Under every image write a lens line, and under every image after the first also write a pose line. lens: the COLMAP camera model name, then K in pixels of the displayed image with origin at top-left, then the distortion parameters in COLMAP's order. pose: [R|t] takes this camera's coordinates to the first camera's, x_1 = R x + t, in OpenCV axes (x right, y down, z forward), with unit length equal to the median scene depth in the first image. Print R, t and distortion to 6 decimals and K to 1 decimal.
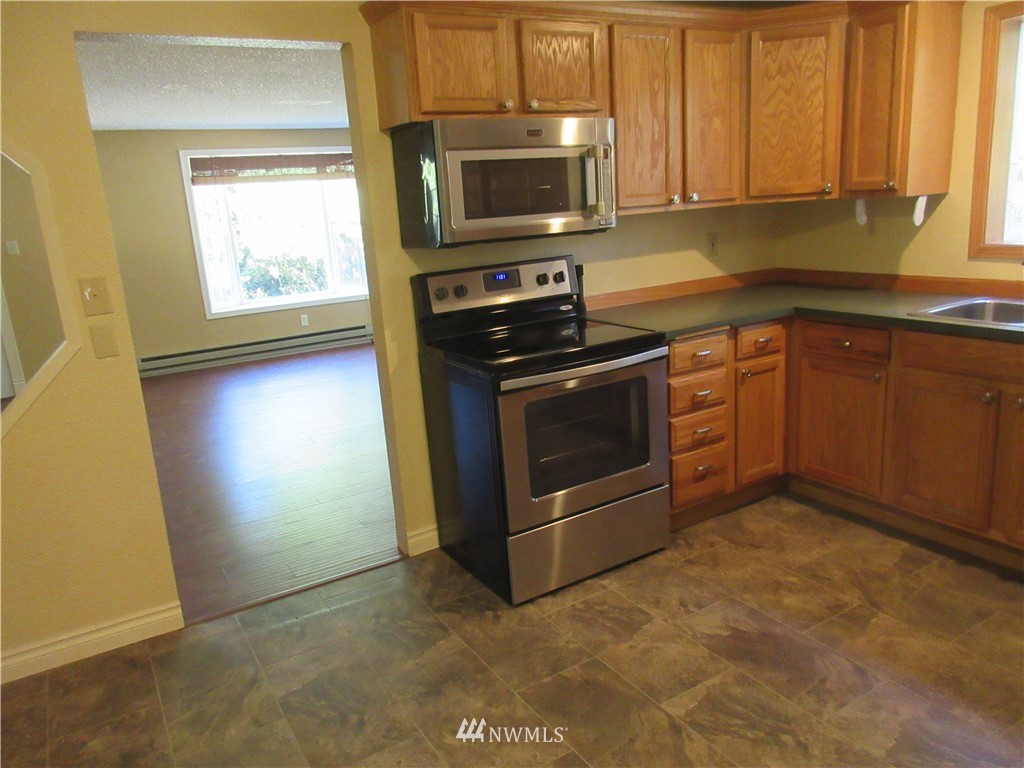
lens RADIAL K [[750.3, 0, 509.4], [0, 750.3, 382.8], [0, 0, 1]] dist [-0.018382, 0.000615]
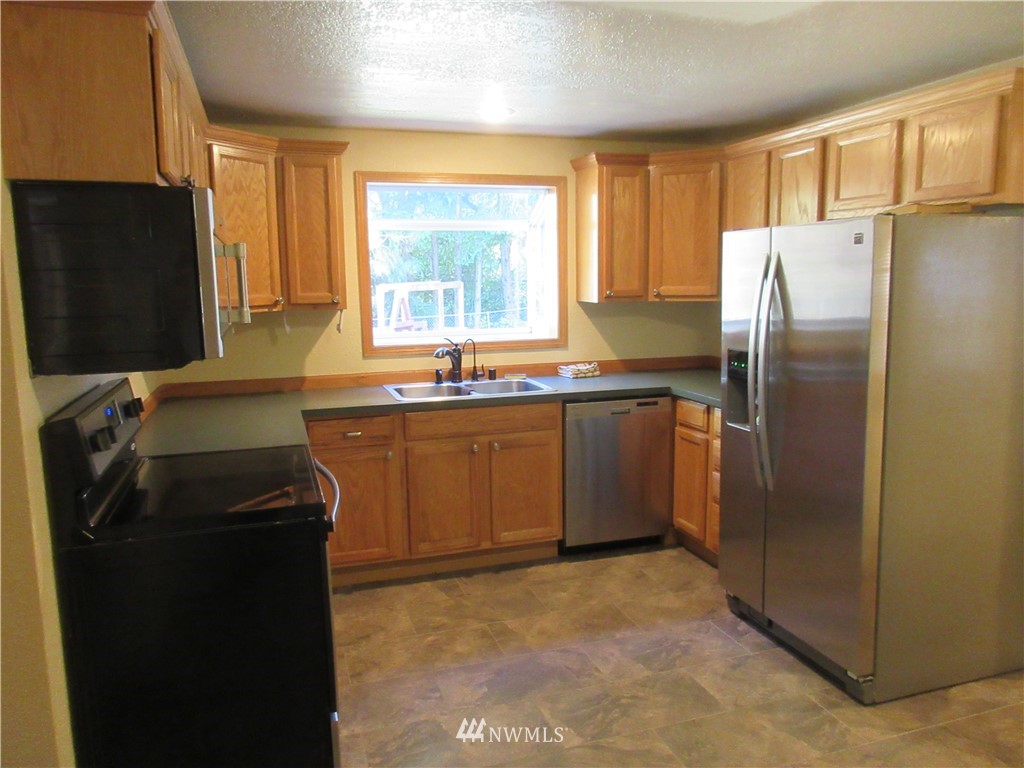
lens RADIAL K [[750.3, 0, 511.0], [0, 750.3, 383.6], [0, 0, 1]] dist [-0.018382, 0.000615]
pose [[0.221985, -0.076032, 0.972081, -0.652843], [0.229545, 0.973010, 0.023686, -0.108400], [-0.947645, 0.217879, 0.233446, 0.529294]]
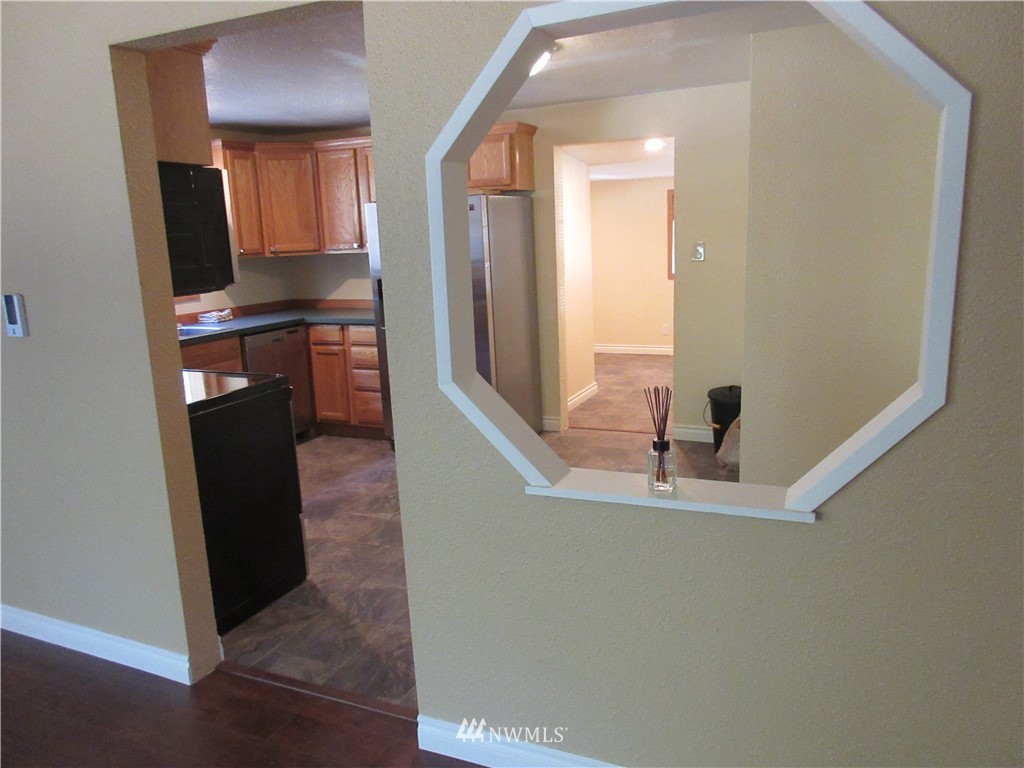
lens RADIAL K [[750.3, 0, 511.4], [0, 750.3, 386.1], [0, 0, 1]] dist [-0.018382, 0.000615]
pose [[-0.564972, -0.076687, 0.821539, -1.045780], [0.269905, 0.923718, 0.271838, -0.202688], [-0.779717, 0.375319, -0.501176, 1.100973]]
